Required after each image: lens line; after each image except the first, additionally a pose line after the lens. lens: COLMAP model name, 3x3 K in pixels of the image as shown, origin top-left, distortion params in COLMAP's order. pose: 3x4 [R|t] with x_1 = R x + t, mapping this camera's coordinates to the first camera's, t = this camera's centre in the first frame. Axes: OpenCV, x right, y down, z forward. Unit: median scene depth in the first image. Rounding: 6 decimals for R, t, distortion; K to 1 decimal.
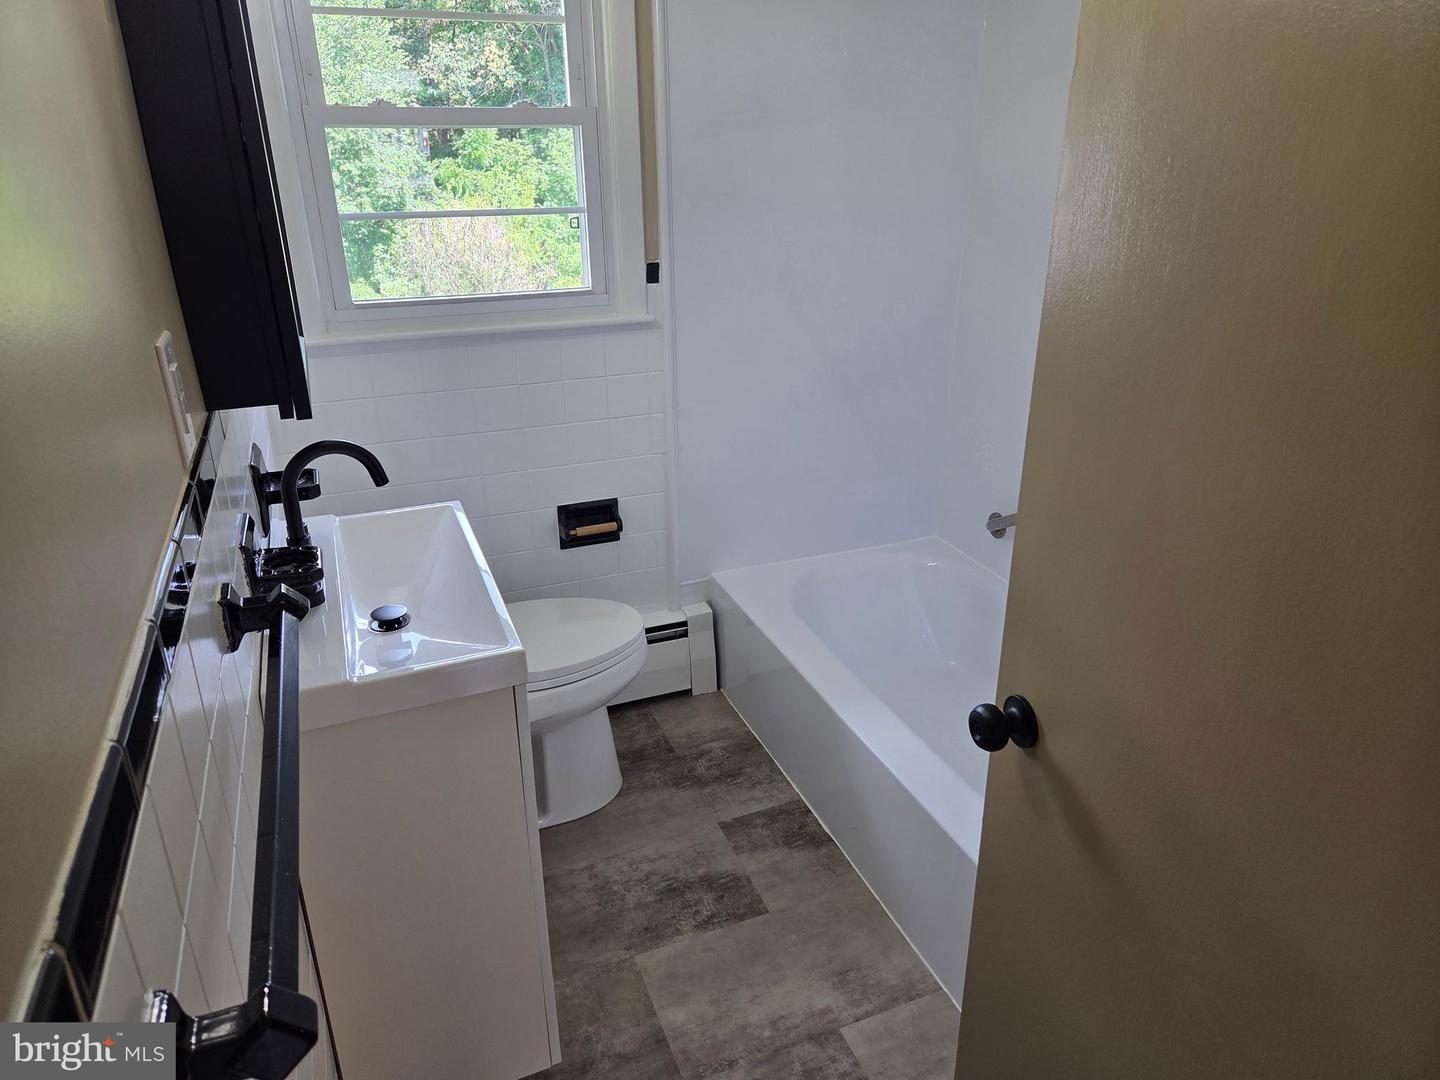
lens RADIAL K [[954.6, 0, 720.0], [0, 954.6, 521.7], [0, 0, 1]] dist [0.042444, -0.002274]
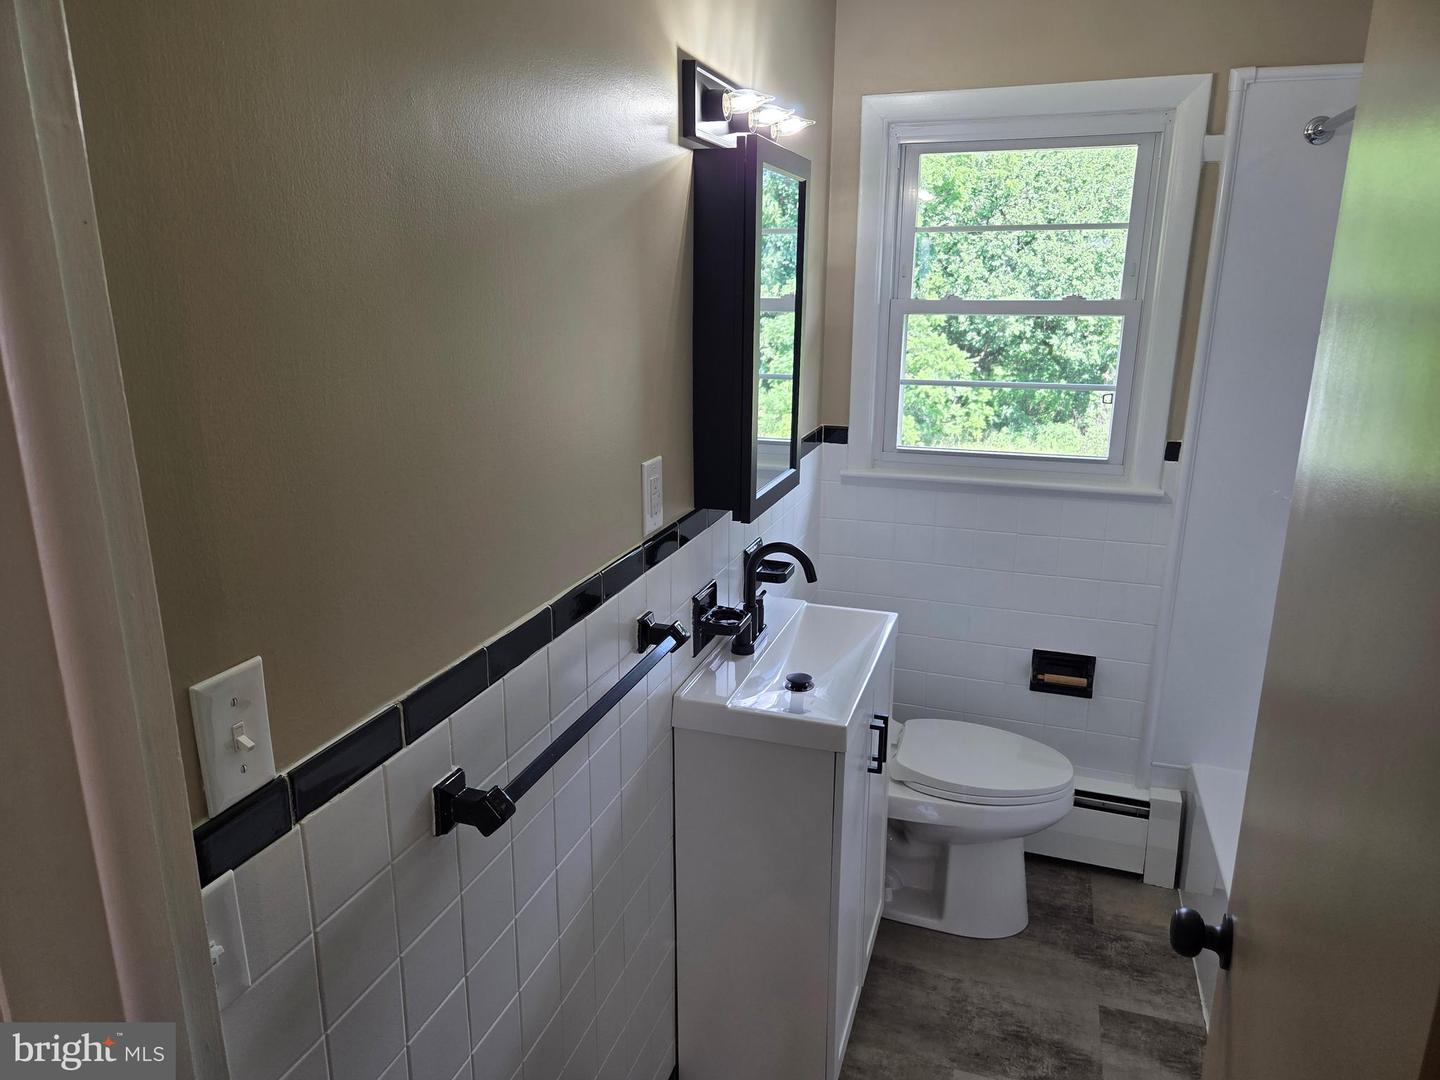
lens RADIAL K [[961.4, 0, 724.9], [0, 961.4, 541.9], [0, 0, 1]] dist [0.095549, -0.087952]
pose [[0.759664, 0.178591, -0.625312, 0.238749], [-0.253537, 0.966800, -0.031891, -0.010947], [0.598856, 0.182766, 0.779723, -0.086208]]
